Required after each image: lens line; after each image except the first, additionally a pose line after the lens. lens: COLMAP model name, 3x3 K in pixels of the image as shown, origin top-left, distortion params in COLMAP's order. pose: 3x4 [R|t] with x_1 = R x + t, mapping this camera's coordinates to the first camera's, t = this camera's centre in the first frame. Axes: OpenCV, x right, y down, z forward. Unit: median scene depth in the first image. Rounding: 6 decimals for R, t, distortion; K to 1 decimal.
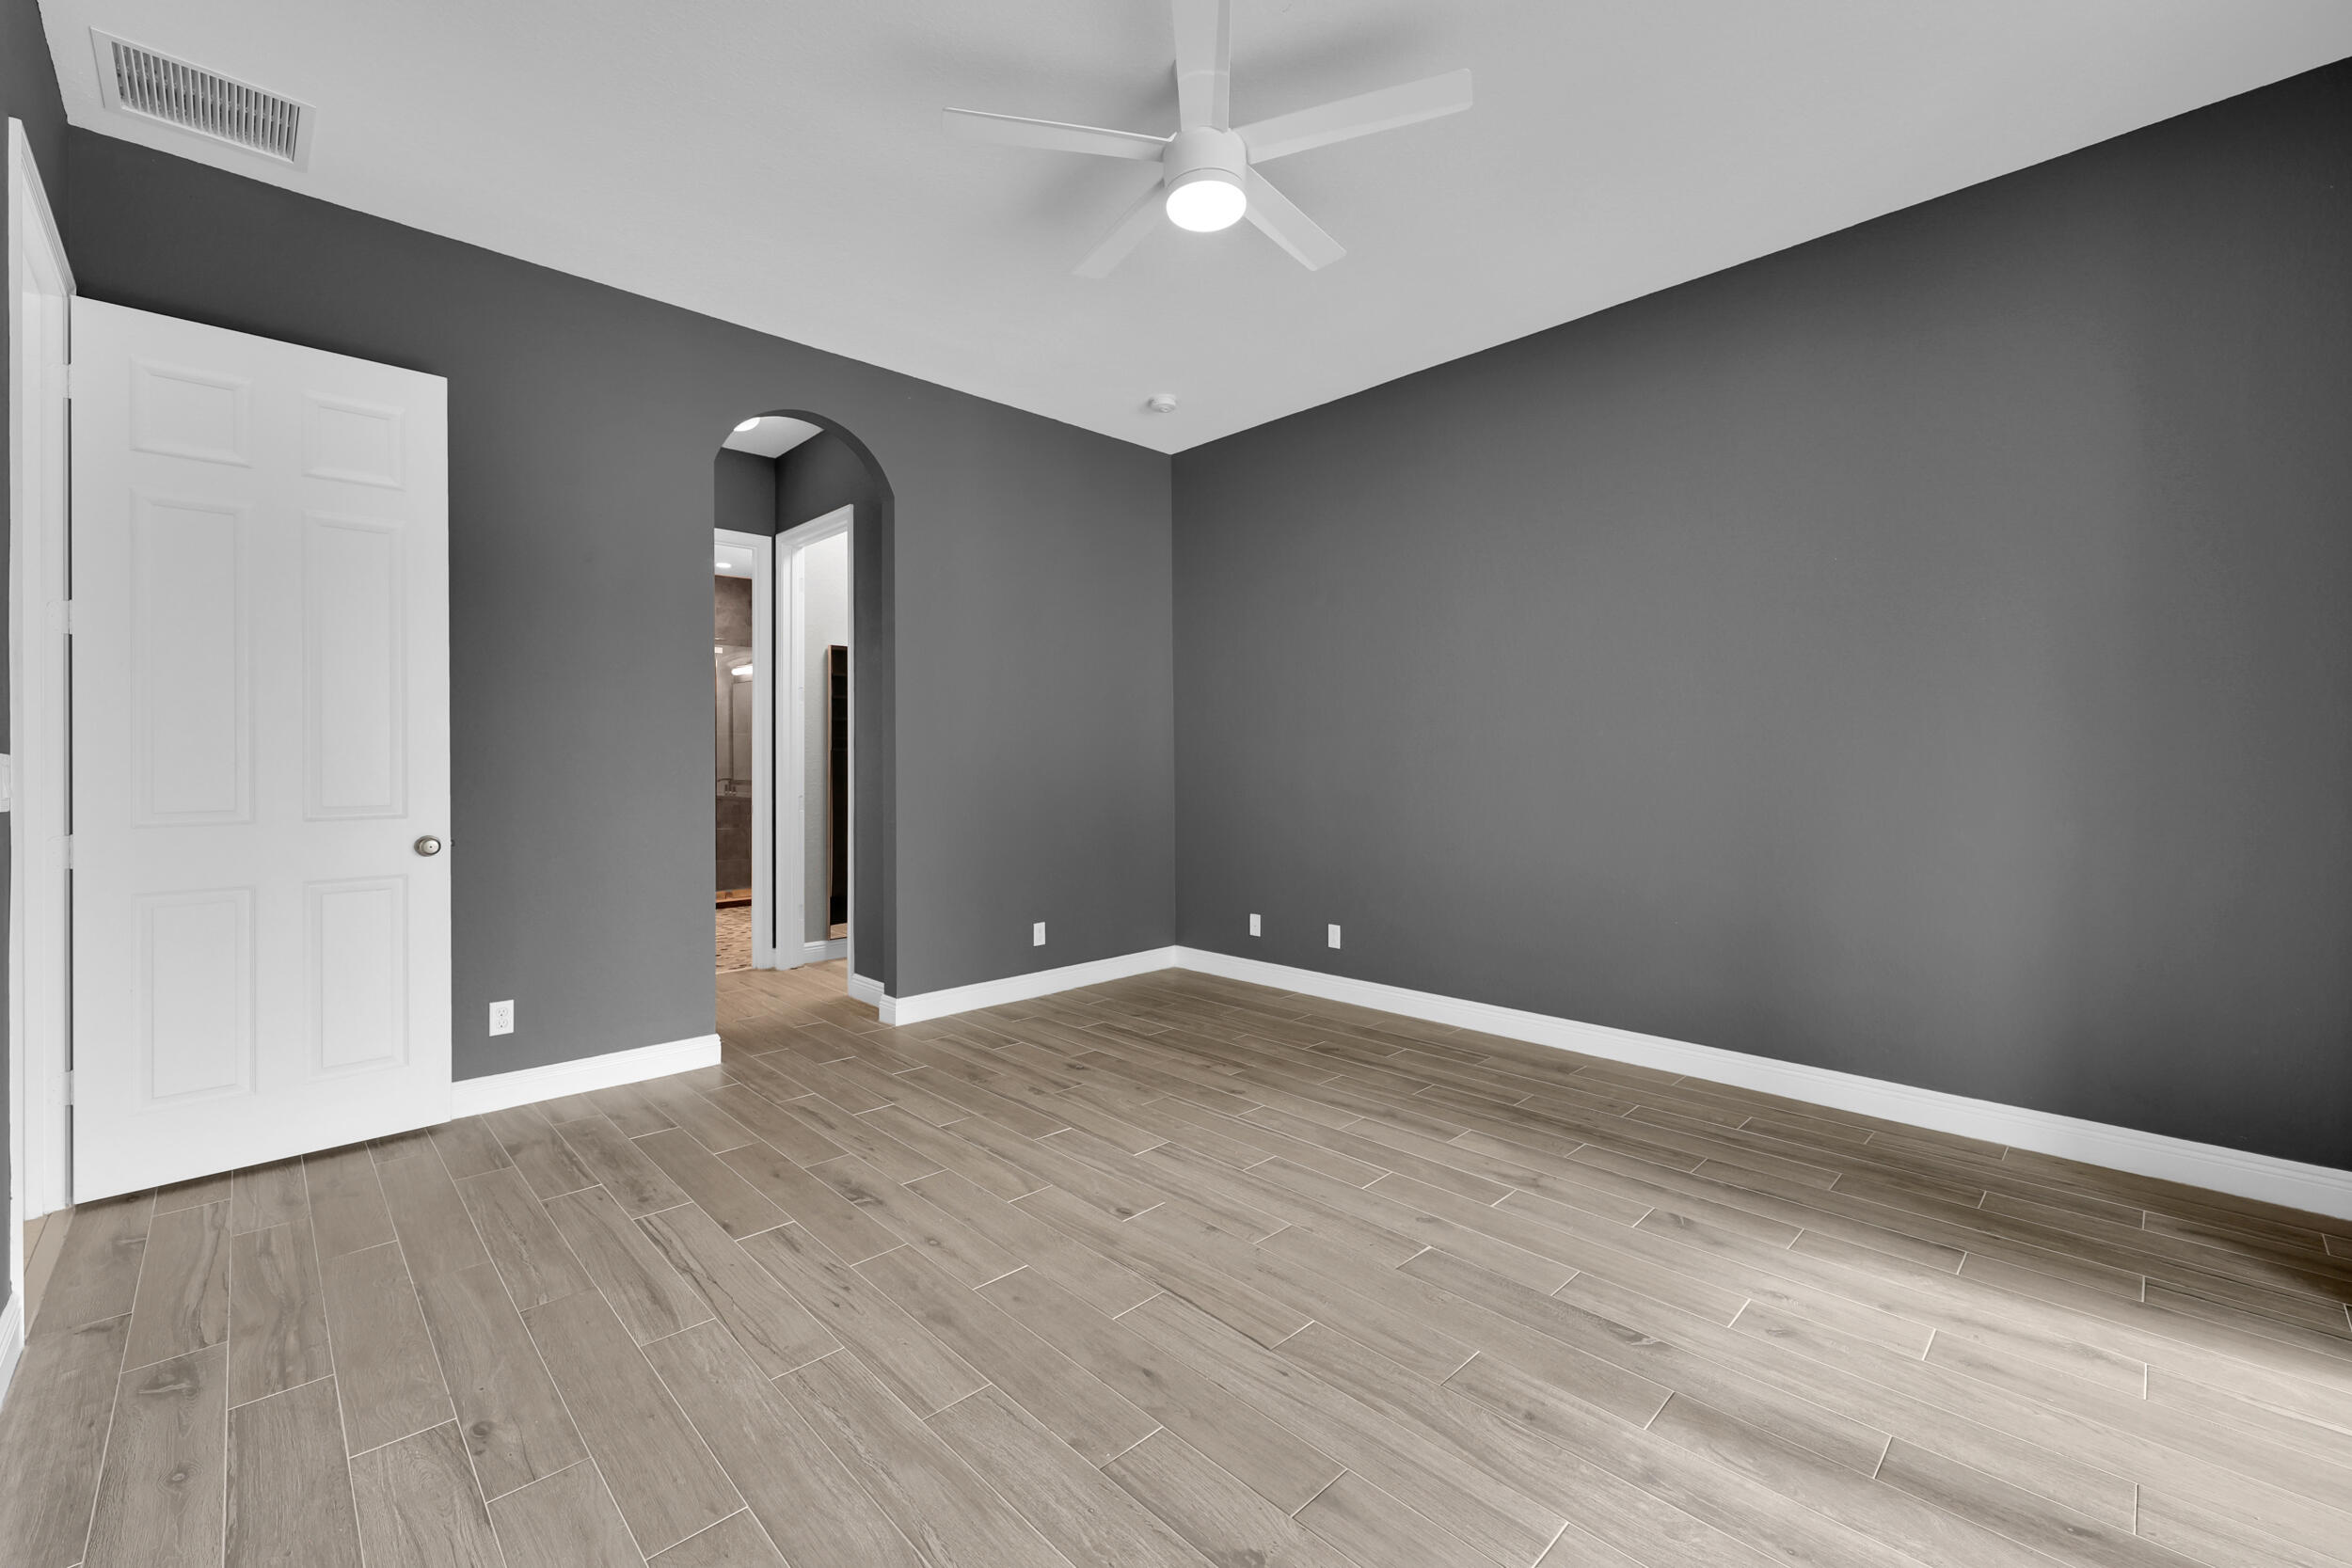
lens RADIAL K [[958.4, 0, 1177.2], [0, 958.4, 759.6], [0, 0, 1]] dist [0.000125, -0.000062]
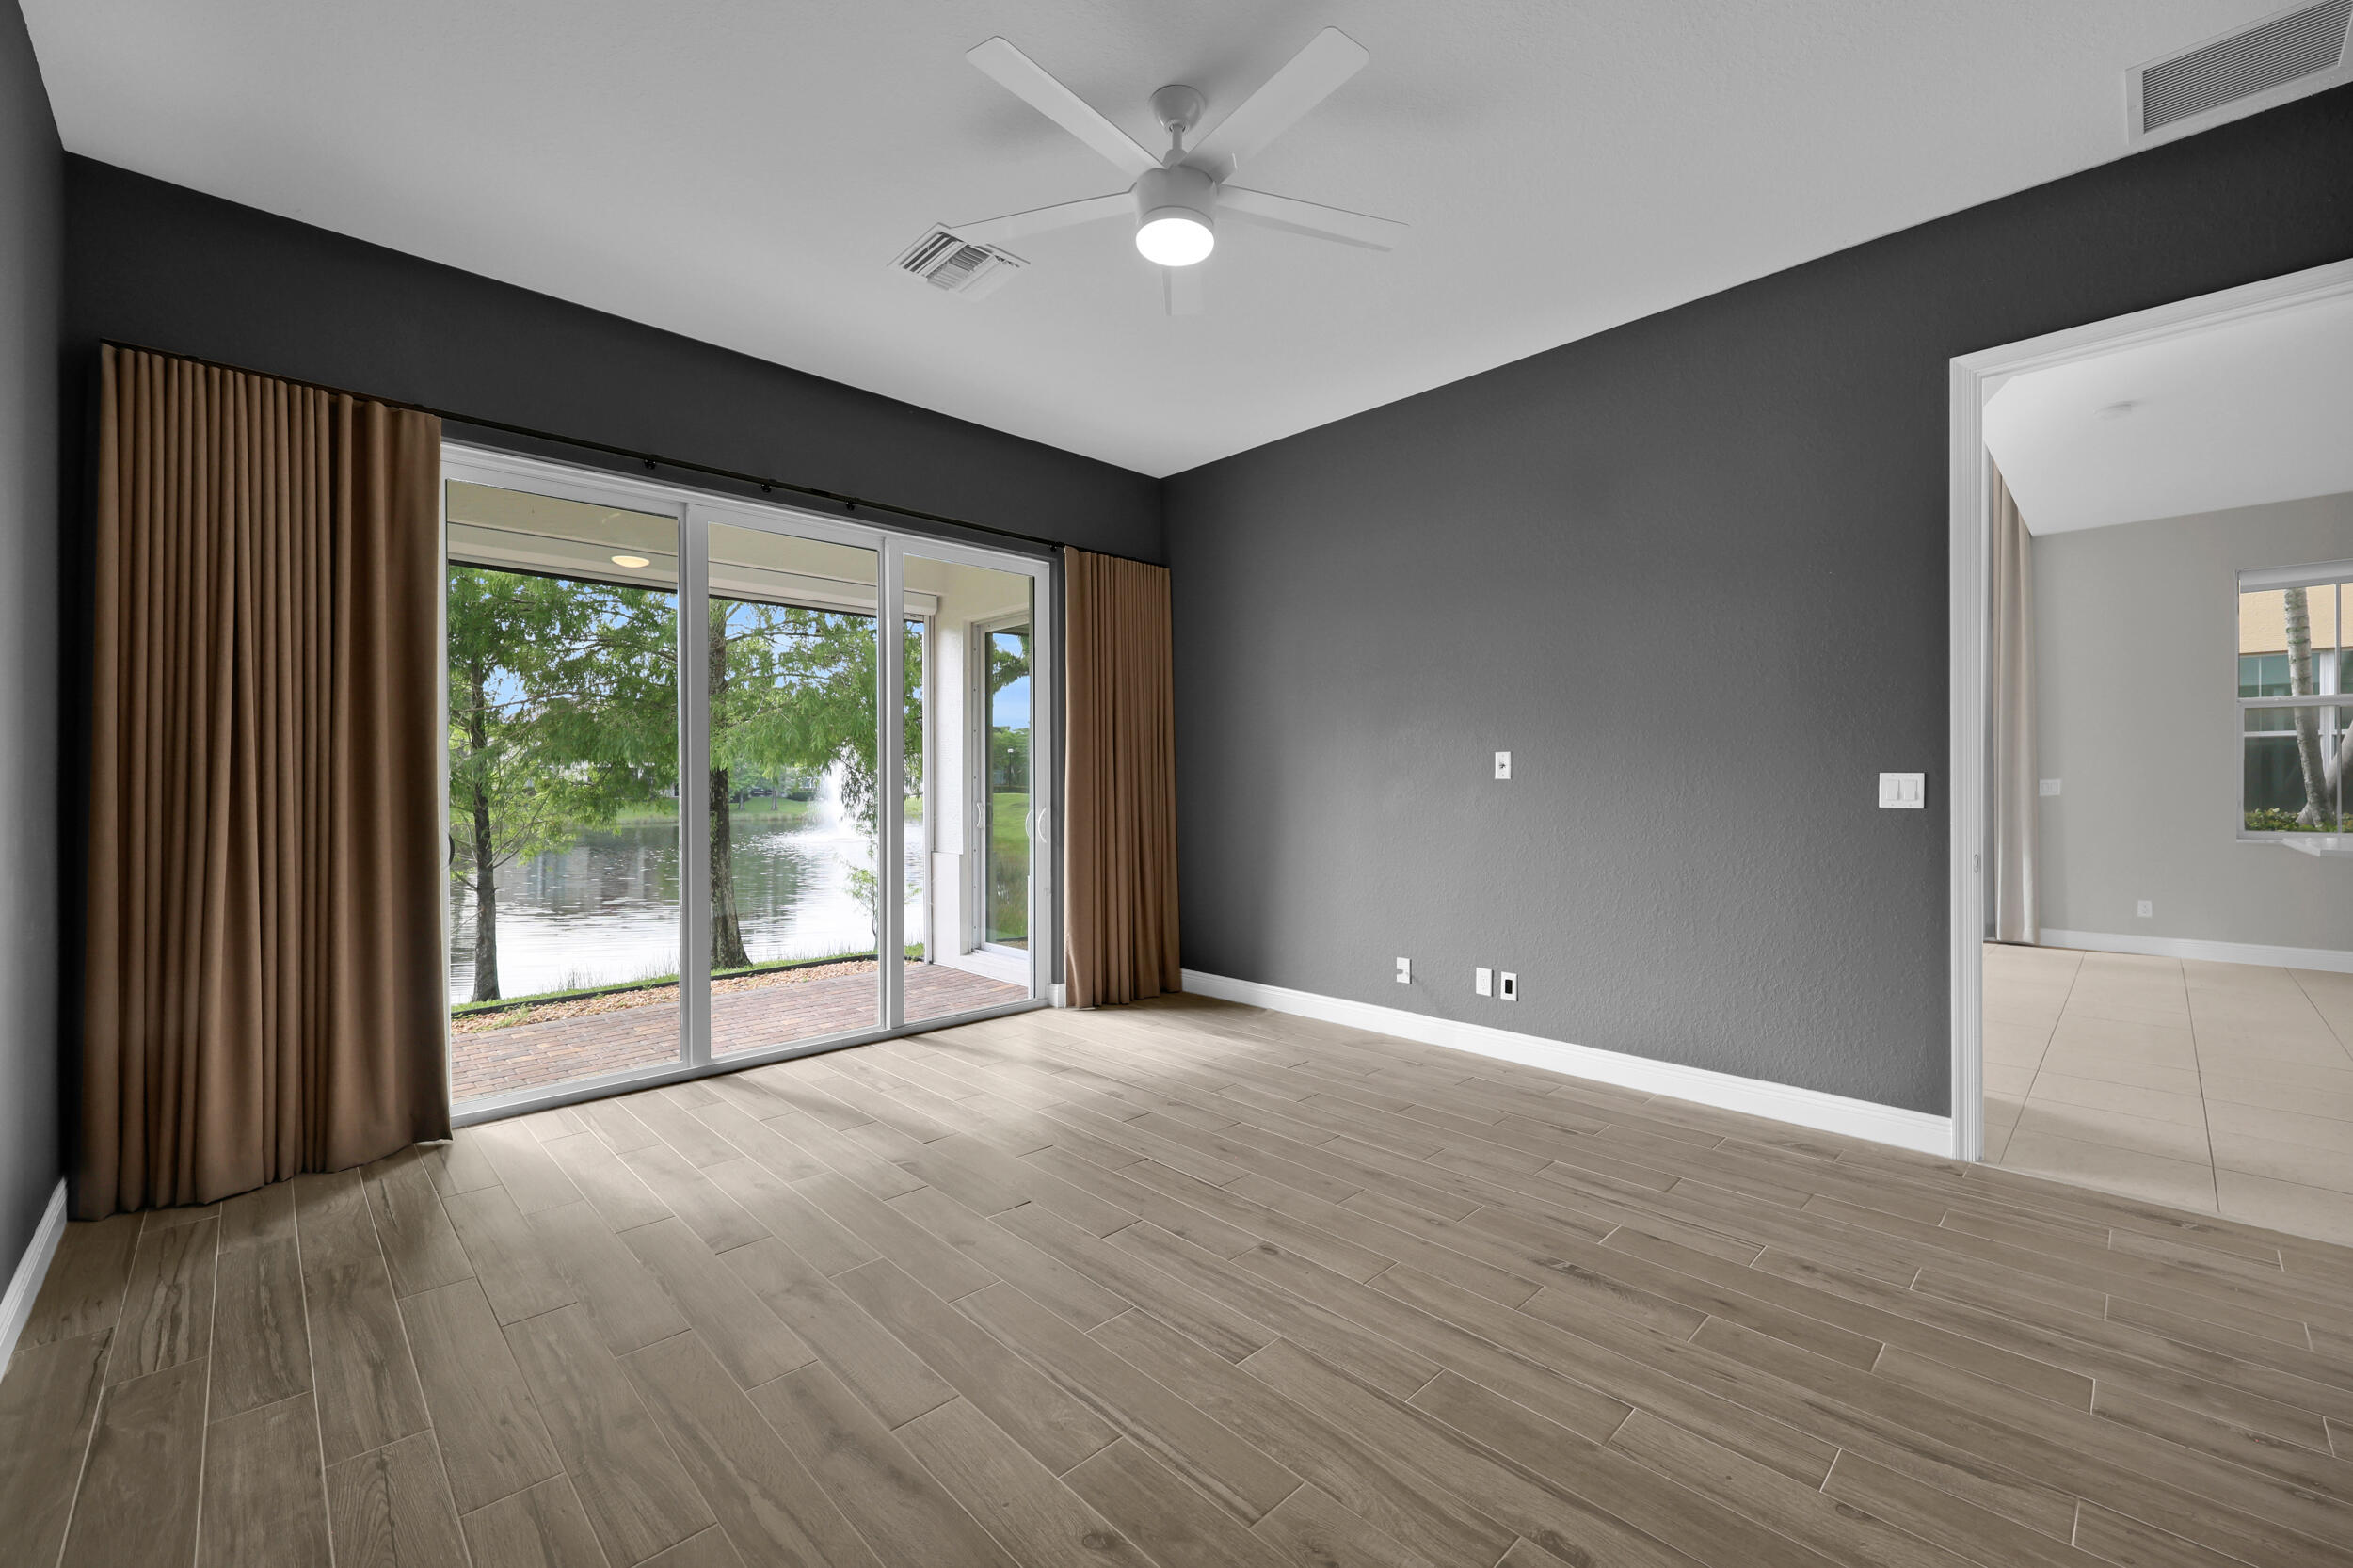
lens RADIAL K [[958.9, 0, 1162.9], [0, 958.9, 778.1], [0, 0, 1]] dist [0.000125, -0.000062]
pose [[-0.999894, 0.007450, 0.012504, 0.031491], [0.007384, 0.999958, -0.005338, -0.000399], [-0.012543, -0.005245, -0.999908, 1.712007]]
